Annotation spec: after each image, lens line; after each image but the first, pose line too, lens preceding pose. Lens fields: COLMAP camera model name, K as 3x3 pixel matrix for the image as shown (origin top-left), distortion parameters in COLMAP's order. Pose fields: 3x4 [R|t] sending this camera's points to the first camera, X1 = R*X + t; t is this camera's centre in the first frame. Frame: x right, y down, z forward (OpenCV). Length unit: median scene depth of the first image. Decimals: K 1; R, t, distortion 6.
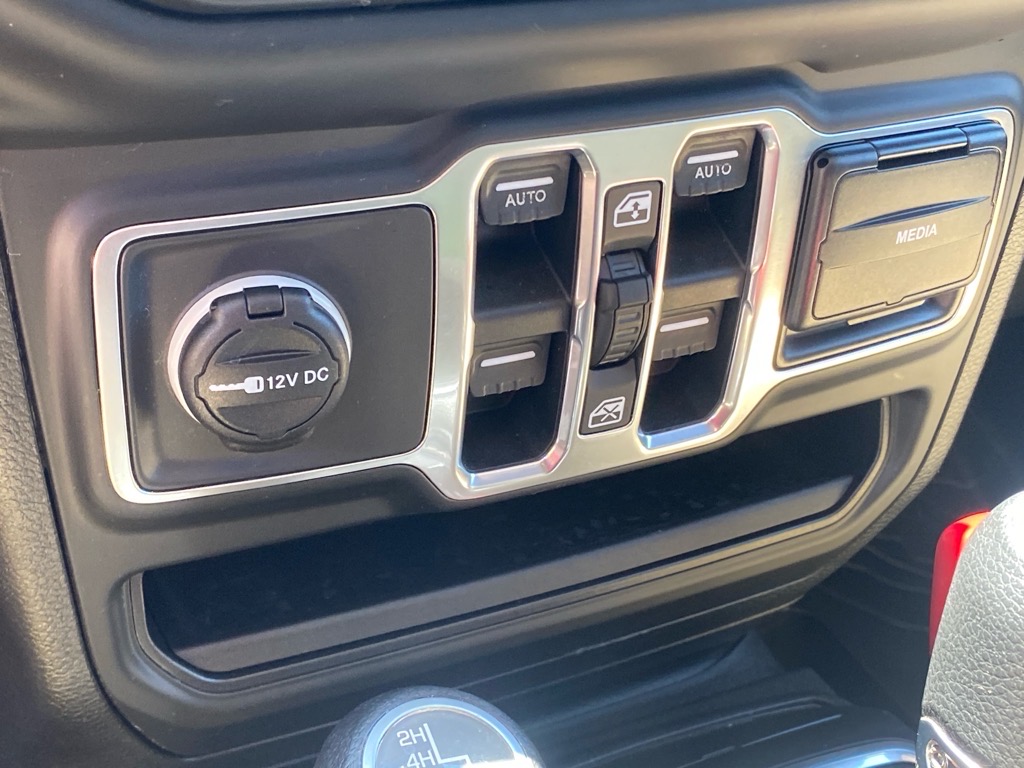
lens RADIAL K [[1504.8, 0, 512.5], [0, 1504.8, 383.5], [0, 0, 1]] dist [0.095449, 0.000000]
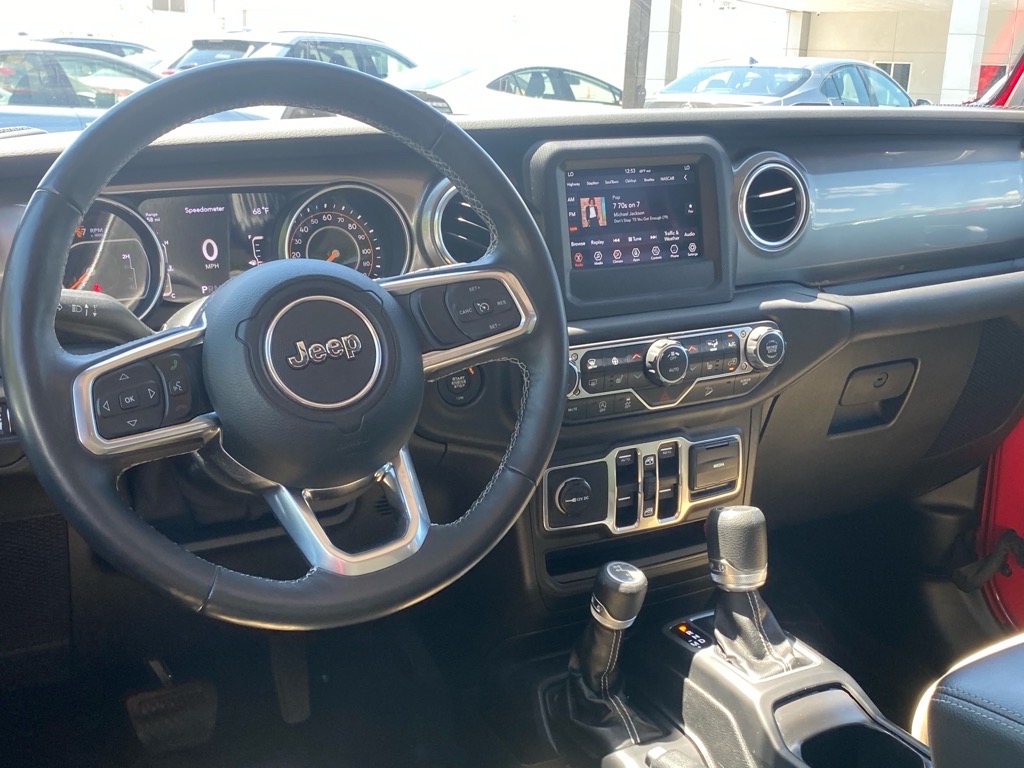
lens RADIAL K [[1165.6, 0, 512.7], [0, 1165.6, 384.0], [0, 0, 1]] dist [0.019127, 0.000000]
pose [[0.996001, -0.087685, -0.017147, -0.233481], [0.079107, 0.954679, -0.286932, 0.598962], [0.041529, 0.284428, 0.957797, -2.283601]]
